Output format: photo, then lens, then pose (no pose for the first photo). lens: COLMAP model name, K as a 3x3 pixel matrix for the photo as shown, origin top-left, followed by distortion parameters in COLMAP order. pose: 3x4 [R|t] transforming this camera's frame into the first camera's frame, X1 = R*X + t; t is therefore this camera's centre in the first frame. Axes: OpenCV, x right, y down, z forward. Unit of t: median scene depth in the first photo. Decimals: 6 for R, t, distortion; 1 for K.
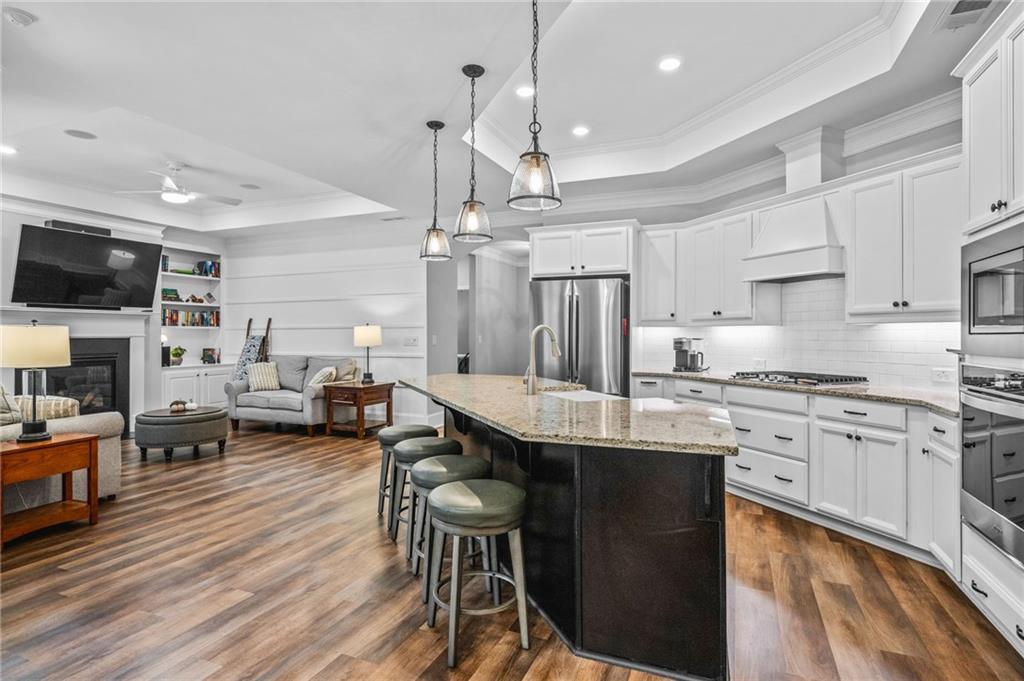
lens RADIAL K [[538.0, 0, 509.9], [0, 538.0, 332.6], [0, 0, 1]] dist [-0.000513, 0.000366]
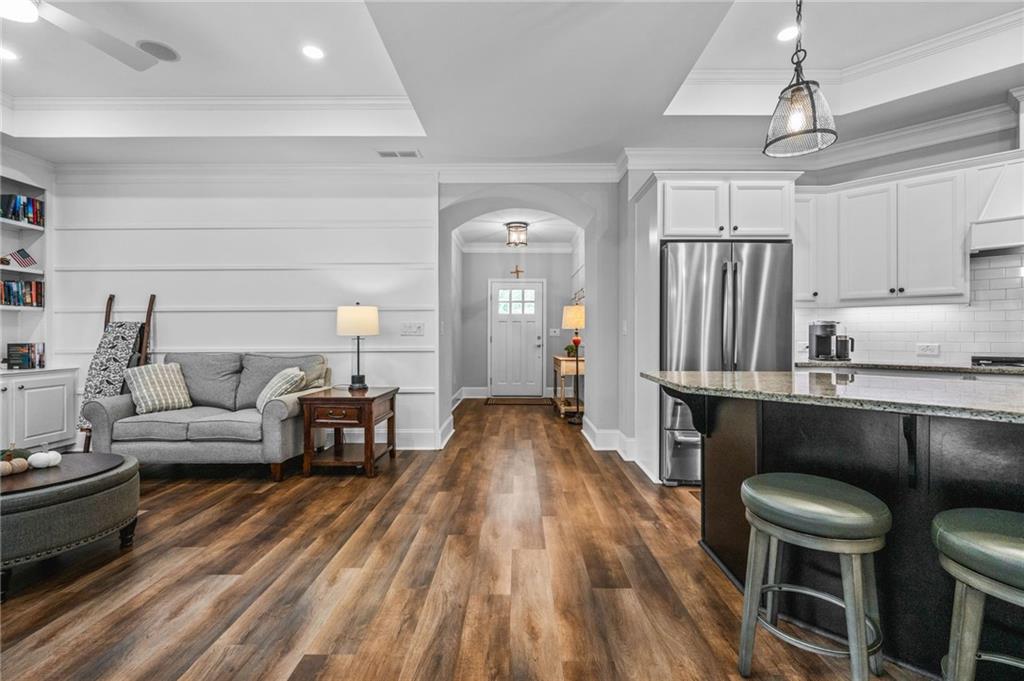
lens RADIAL K [[452.0, 0, 512.4], [0, 452.0, 334.8], [0, 0, 1]] dist [0.000104, 0.000252]
pose [[0.919984, -0.000175, 0.391955, -0.324913], [-0.000513, 0.999999, 0.001650, 0.023899], [-0.391955, -0.001719, 0.919983, 0.416781]]
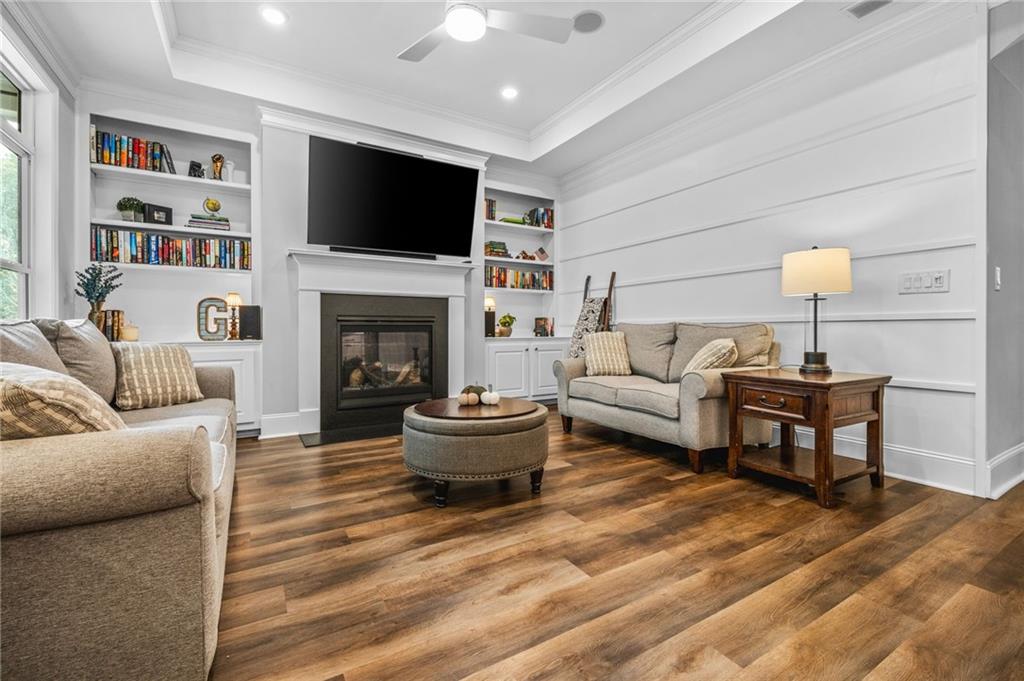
lens RADIAL K [[437.0, 0, 516.9], [0, 437.0, 330.0], [0, 0, 1]] dist [-0.000965, -0.000040]
pose [[0.817203, 0.002225, -0.576346, -0.270356], [0.001023, 0.999985, 0.005311, 0.056301], [0.576349, -0.004930, 0.817189, 0.565202]]
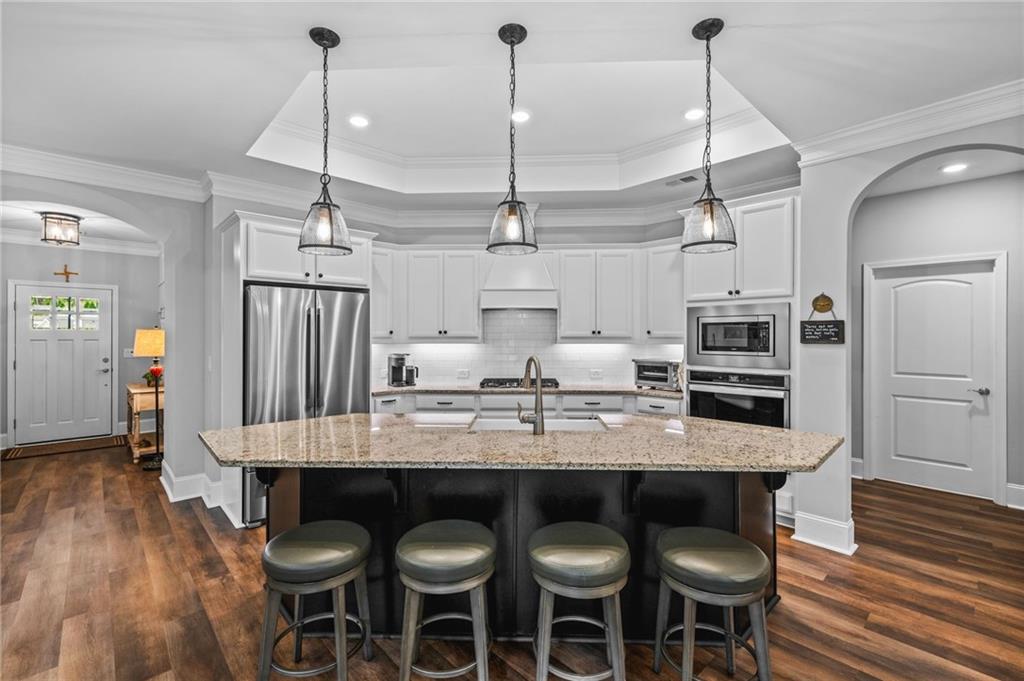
lens RADIAL K [[452.0, 0, 512.4], [0, 452.0, 334.8], [0, 0, 1]] dist [0.000104, 0.000252]
pose [[0.399952, -0.003016, 0.916531, -0.313006], [-0.003081, 0.999985, 0.004636, -0.025406], [-0.916531, -0.004678, 0.399936, 0.343995]]
